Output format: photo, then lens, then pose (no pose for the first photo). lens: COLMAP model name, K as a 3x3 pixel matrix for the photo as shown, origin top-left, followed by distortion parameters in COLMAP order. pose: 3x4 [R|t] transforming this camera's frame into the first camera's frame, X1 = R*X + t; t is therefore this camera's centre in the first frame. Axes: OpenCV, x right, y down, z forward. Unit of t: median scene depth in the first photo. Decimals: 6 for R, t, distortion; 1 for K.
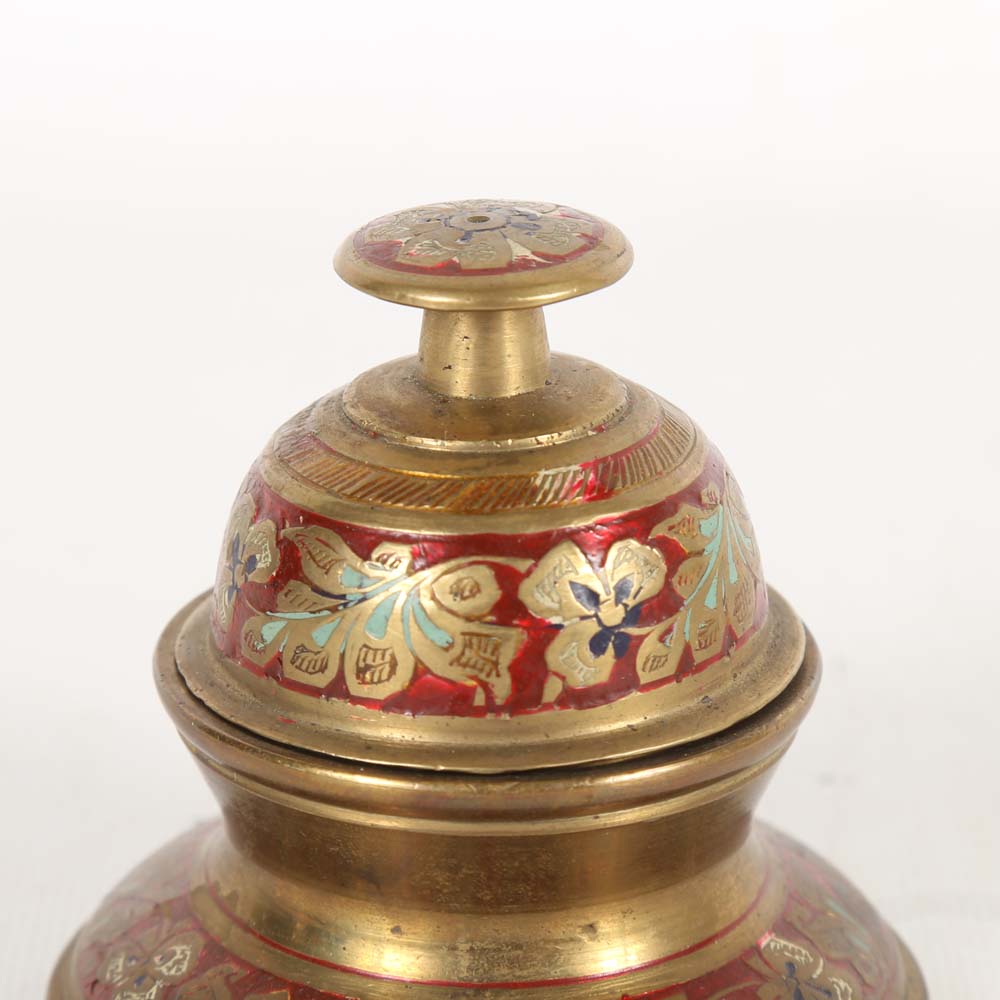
lens RADIAL K [[4179.1, 0, 480.3], [0, 4179.1, 474.4], [0, 0, 1]] dist [0.407855, 0.000000]
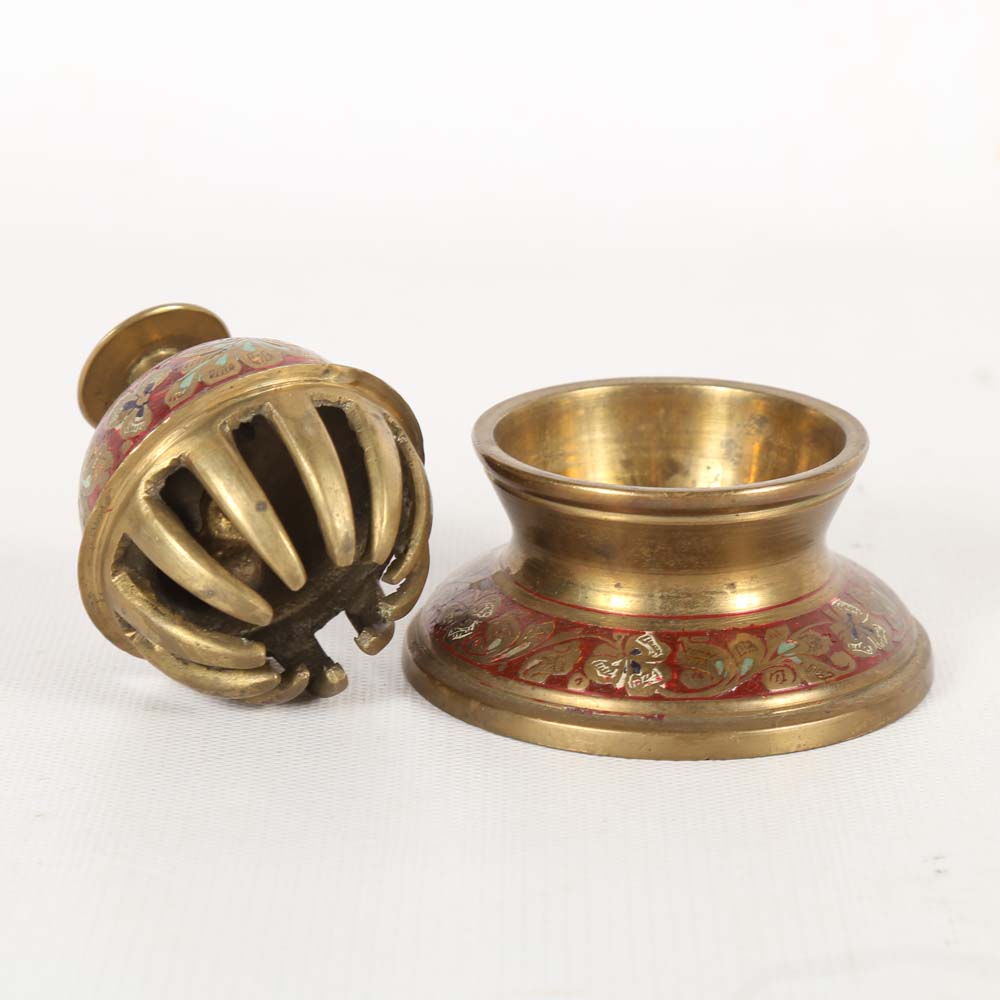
lens RADIAL K [[3234.4, 0, 501.9], [0, 3234.4, 501.5], [0, 0, 1]] dist [0.240700, 0.000000]
pose [[0.999699, 0.008198, -0.023143, -0.036667], [-0.008965, 0.999408, -0.033223, 0.117947], [0.022857, 0.033421, 0.999180, -0.311882]]
